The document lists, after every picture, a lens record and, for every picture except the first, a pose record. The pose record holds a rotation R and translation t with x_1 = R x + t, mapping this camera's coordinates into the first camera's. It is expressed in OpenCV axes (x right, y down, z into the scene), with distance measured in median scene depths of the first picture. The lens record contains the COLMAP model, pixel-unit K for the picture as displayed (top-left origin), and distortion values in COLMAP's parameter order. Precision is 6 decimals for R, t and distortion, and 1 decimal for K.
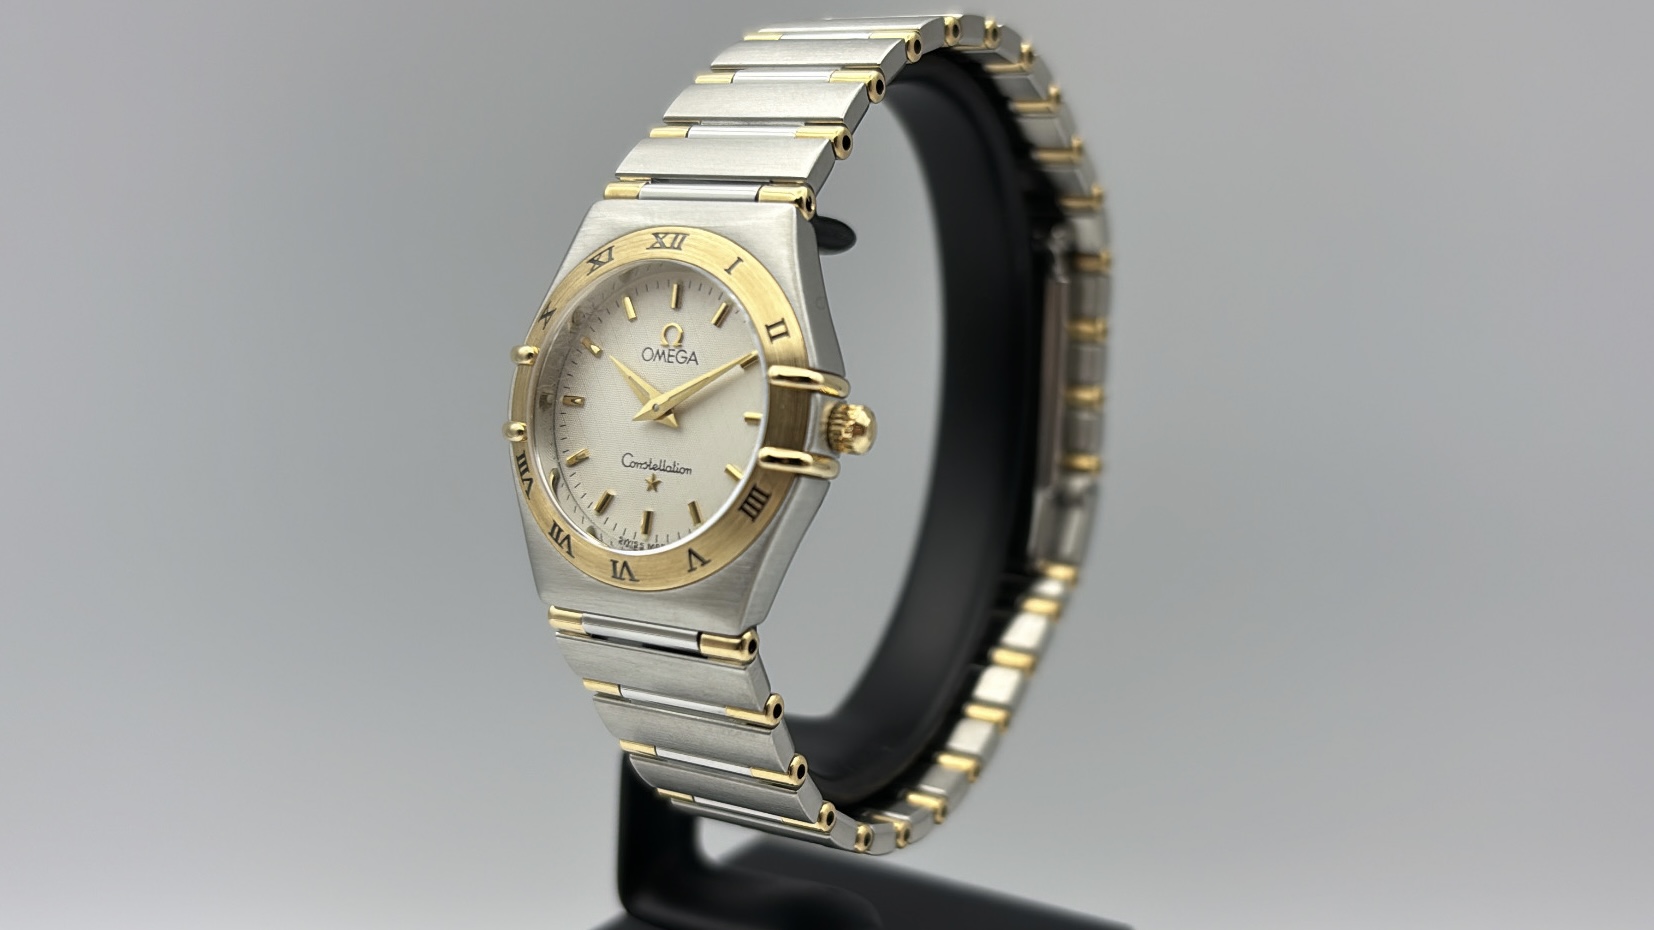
lens RADIAL K [[1630.6, 0, 888.0], [0, 1630.6, 467.4], [0, 0, 1]] dist [0.169361, 0.000000]
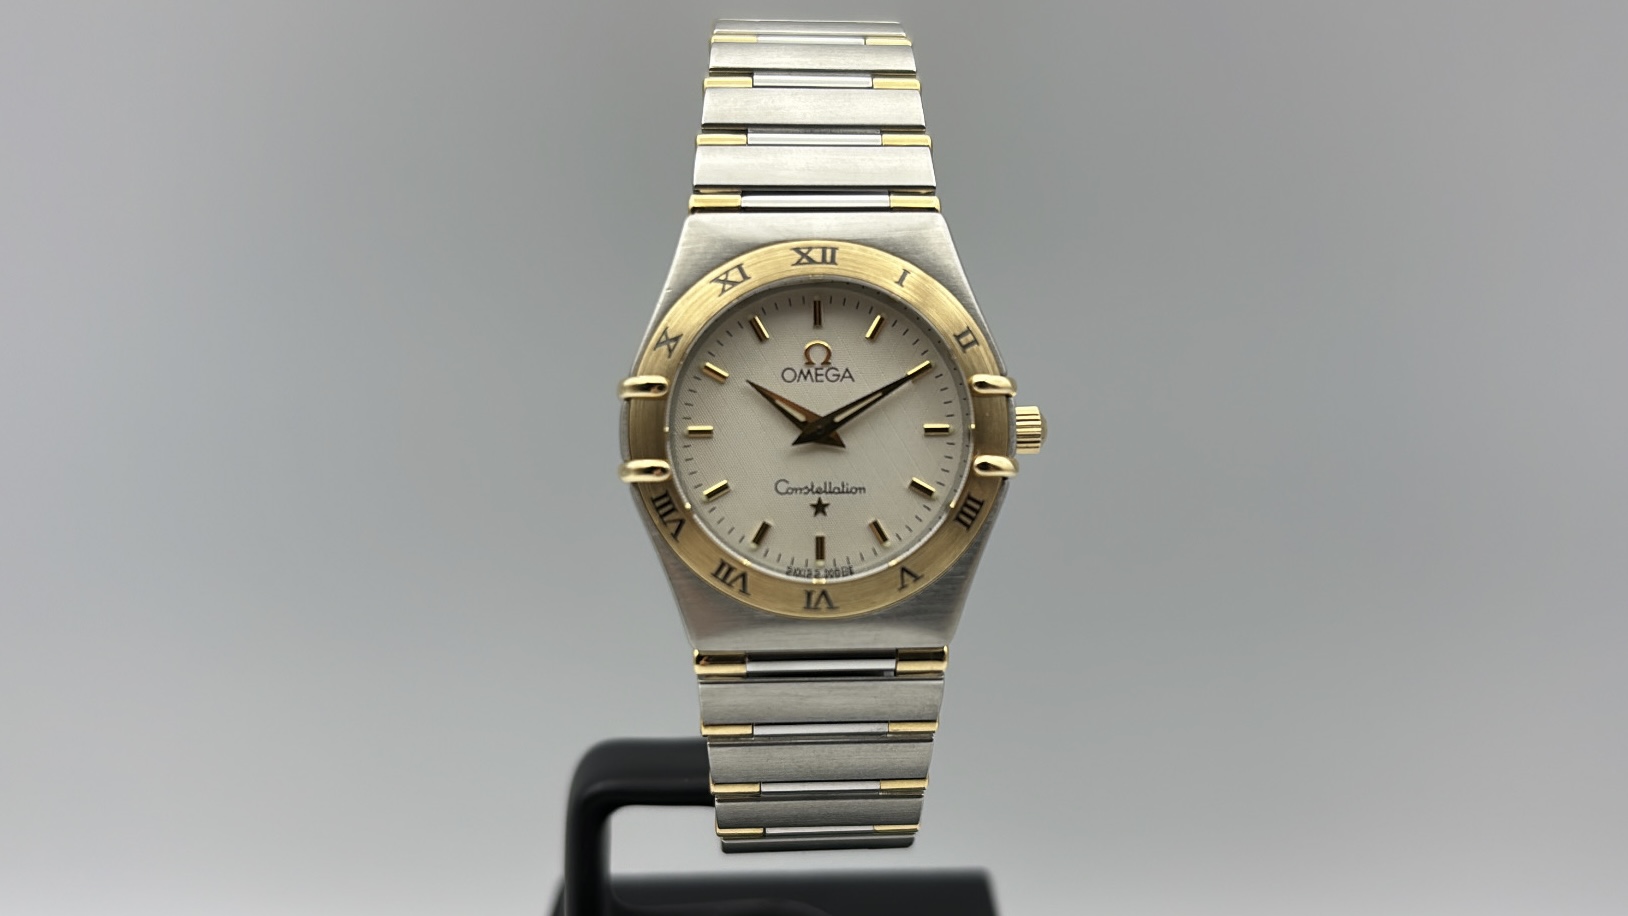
lens RADIAL K [[1605.0, 0, 852.7], [0, 1605.0, 497.3], [0, 0, 1]] dist [0.169361, 0.000000]
pose [[0.842512, -0.117806, 0.525638, -0.625779], [0.103434, 0.993015, 0.056765, -0.048009], [-0.528654, 0.006544, 0.848812, 0.183660]]
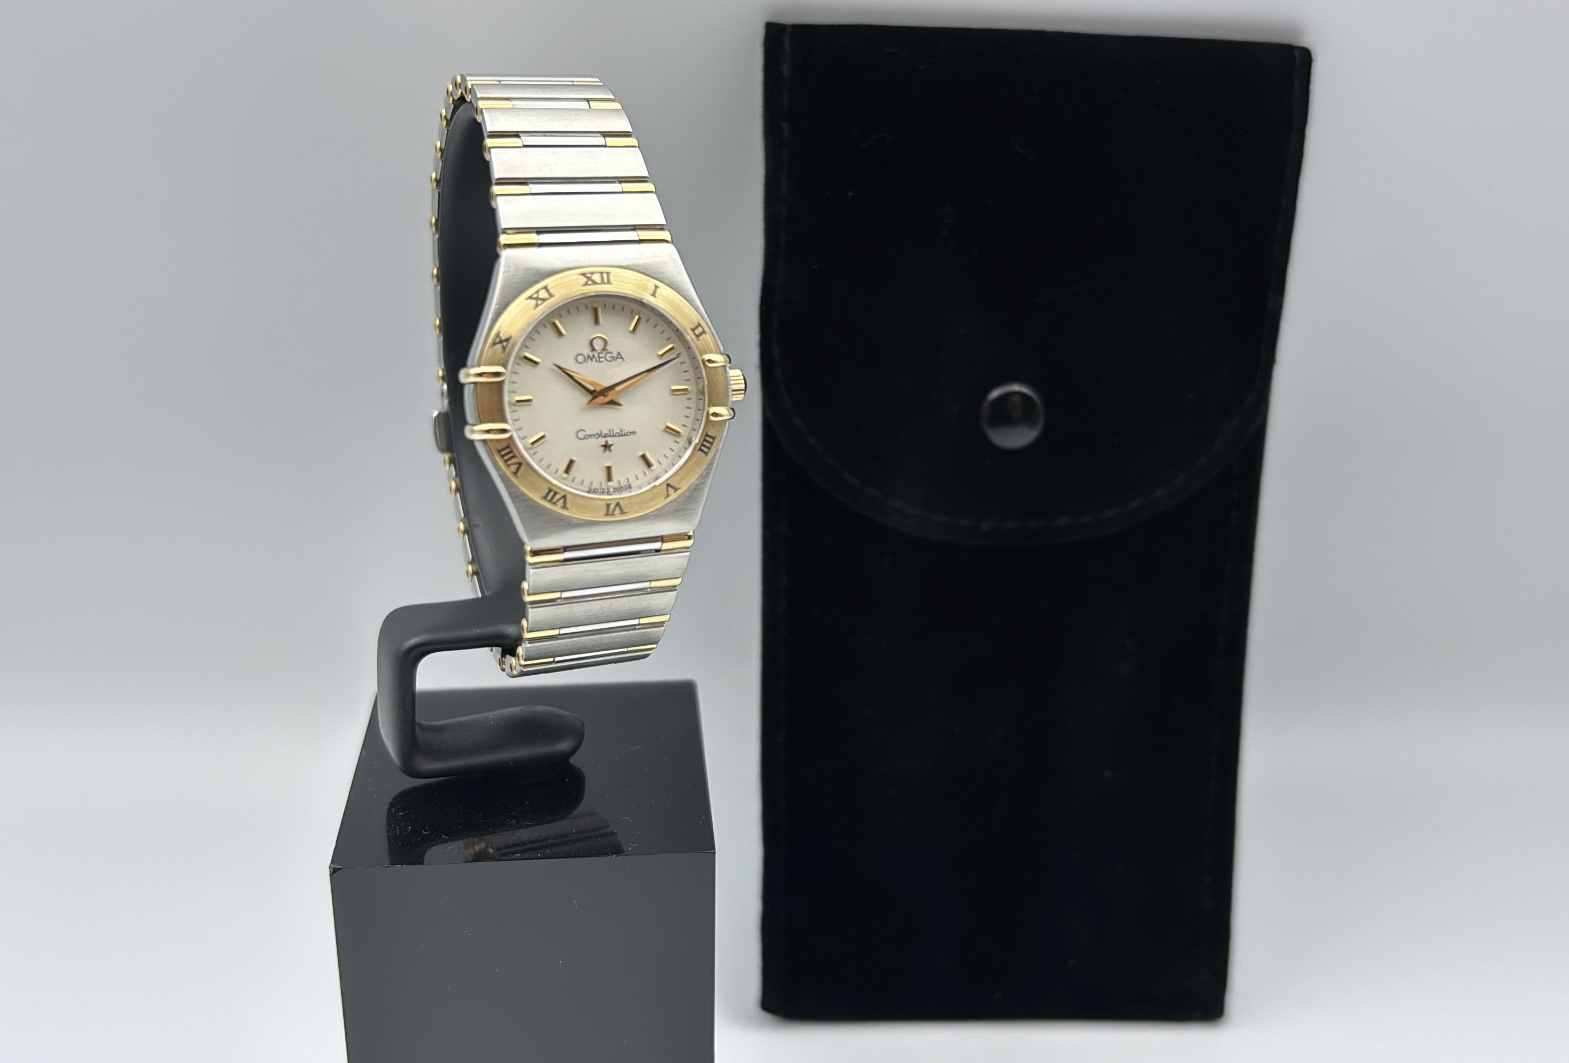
lens RADIAL K [[1552.0, 0, 840.0], [0, 1552.0, 519.2], [0, 0, 1]] dist [0.046289, 0.000000]
pose [[0.616971, -0.249905, 0.746254, -1.060918], [0.114764, 0.966676, 0.228838, -0.219564], [-0.778573, -0.055544, 0.625091, -0.025857]]
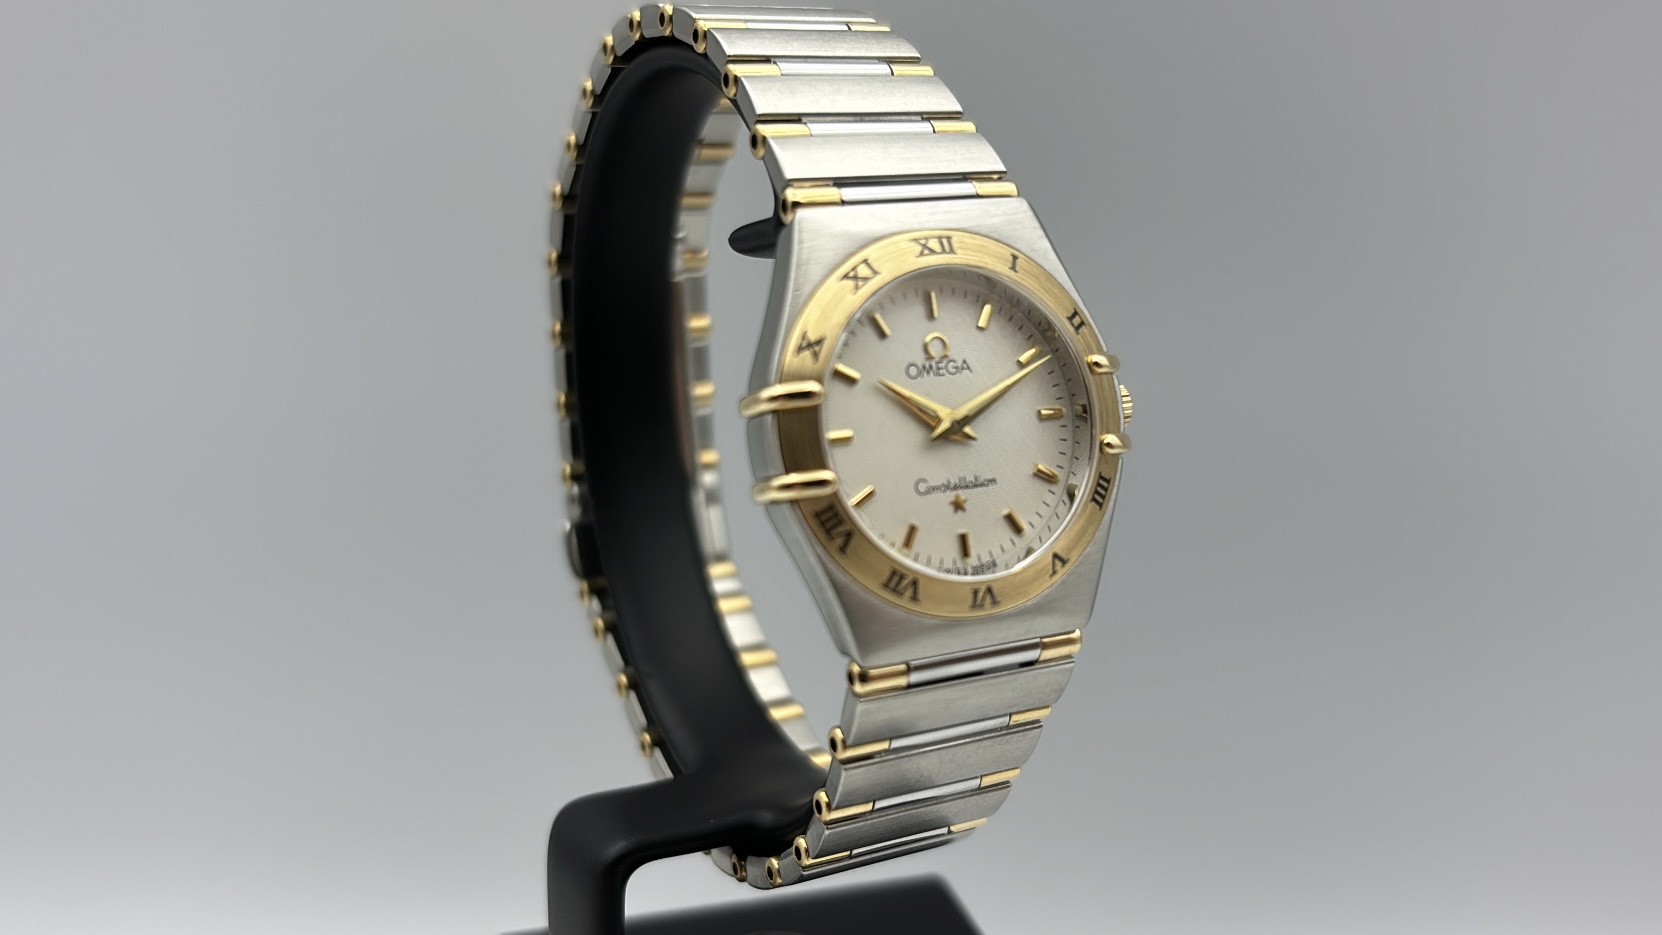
lens RADIAL K [[1638.5, 0, 835.0], [0, 1638.5, 498.6], [0, 0, 1]] dist [0.169361, 0.000000]
pose [[0.547217, -0.196496, 0.813599, -0.950140], [0.183489, 0.976570, 0.112443, -0.112341], [-0.816631, 0.087756, 0.570450, 0.519473]]
